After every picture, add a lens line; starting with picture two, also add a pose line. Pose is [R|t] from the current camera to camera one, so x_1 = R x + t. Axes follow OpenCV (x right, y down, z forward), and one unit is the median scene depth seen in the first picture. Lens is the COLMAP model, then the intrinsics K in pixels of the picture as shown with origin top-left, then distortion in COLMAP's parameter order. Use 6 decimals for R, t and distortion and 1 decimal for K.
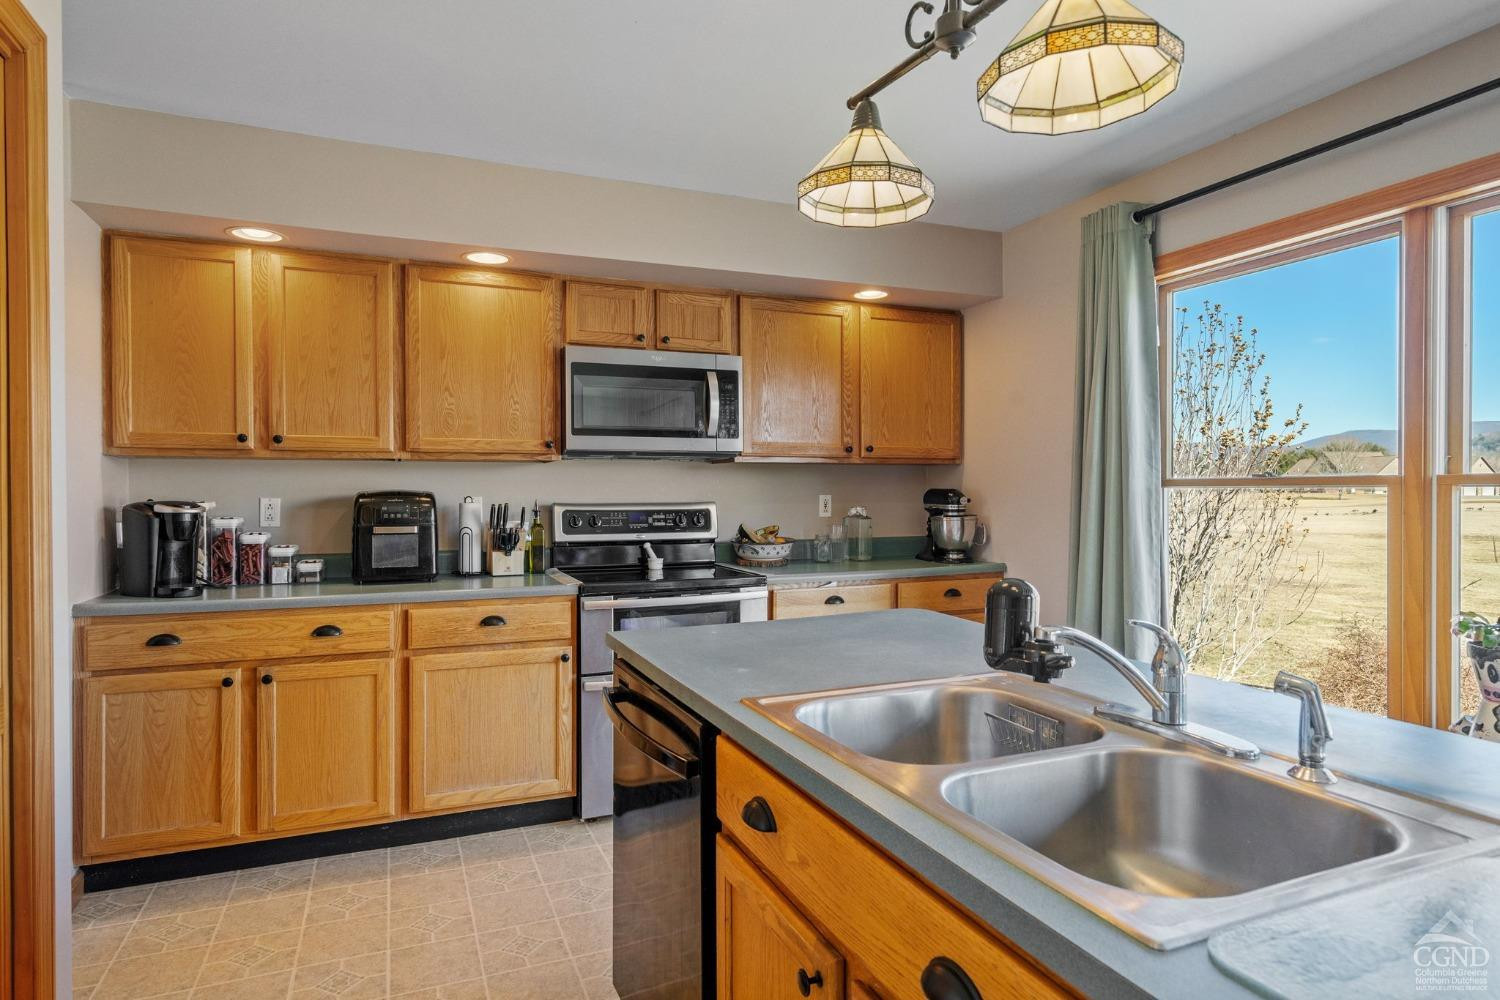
lens RADIAL K [[848.4, 0, 750.5], [0, 848.4, 497.1], [0, 0, 1]] dist [0.015034, -0.001861]
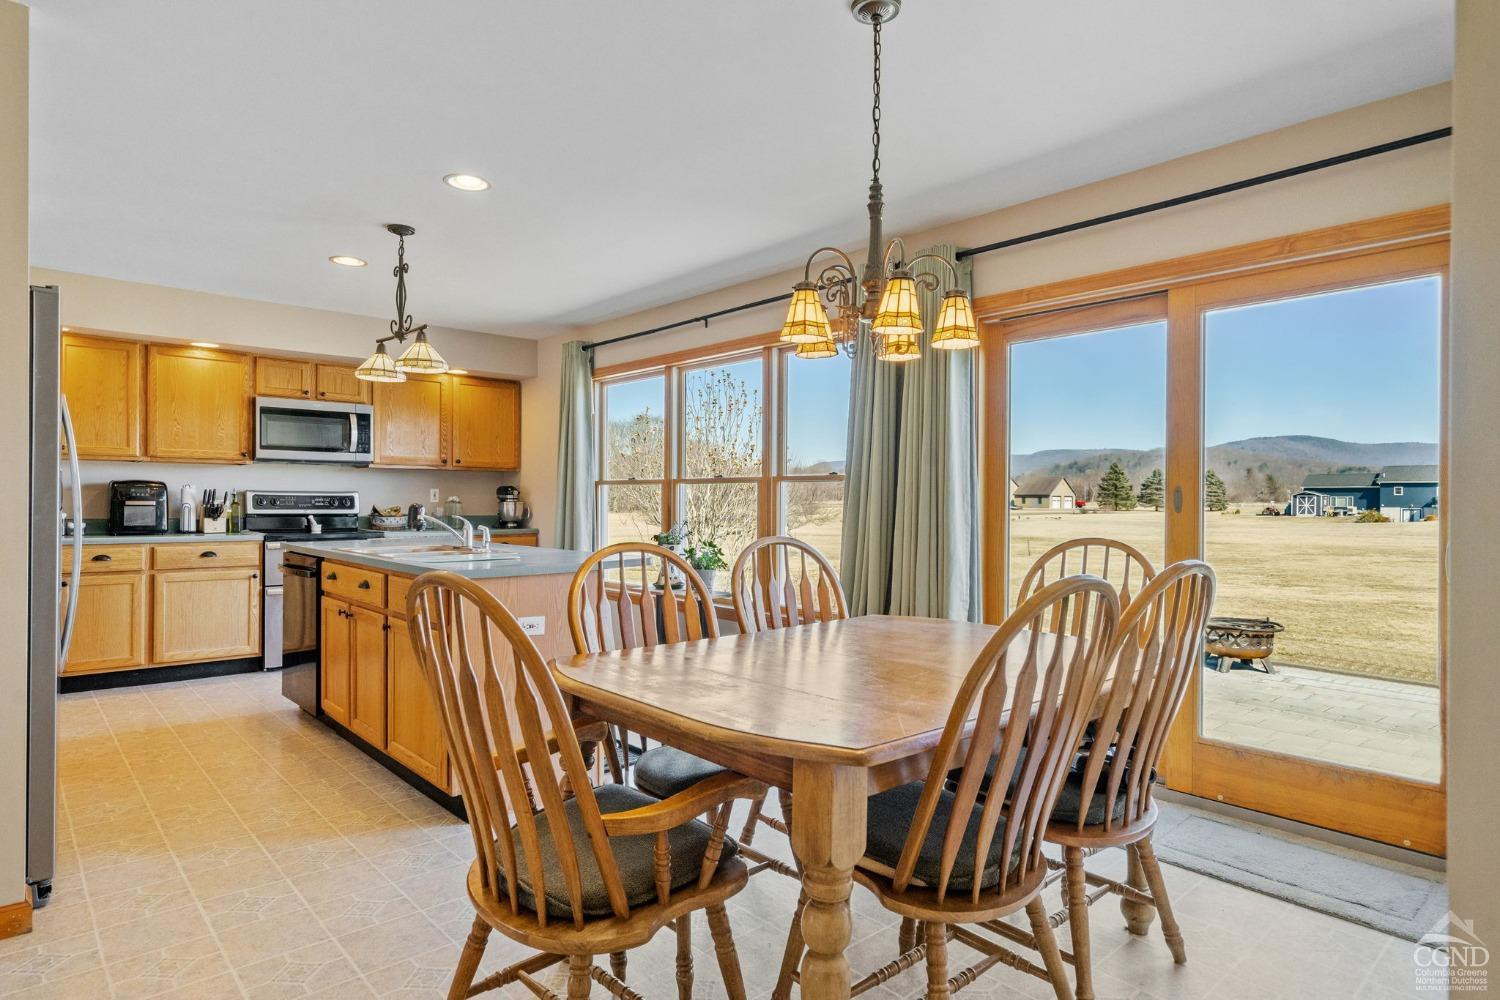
lens RADIAL K [[848.4, 0, 742.1], [0, 848.4, 503.5], [0, 0, 1]] dist [0.015034, -0.001861]
pose [[0.949186, 0.007961, 0.314614, 0.168905], [-0.006254, 0.999960, -0.006433, 0.040430], [-0.314653, 0.004138, 0.949198, -0.918335]]
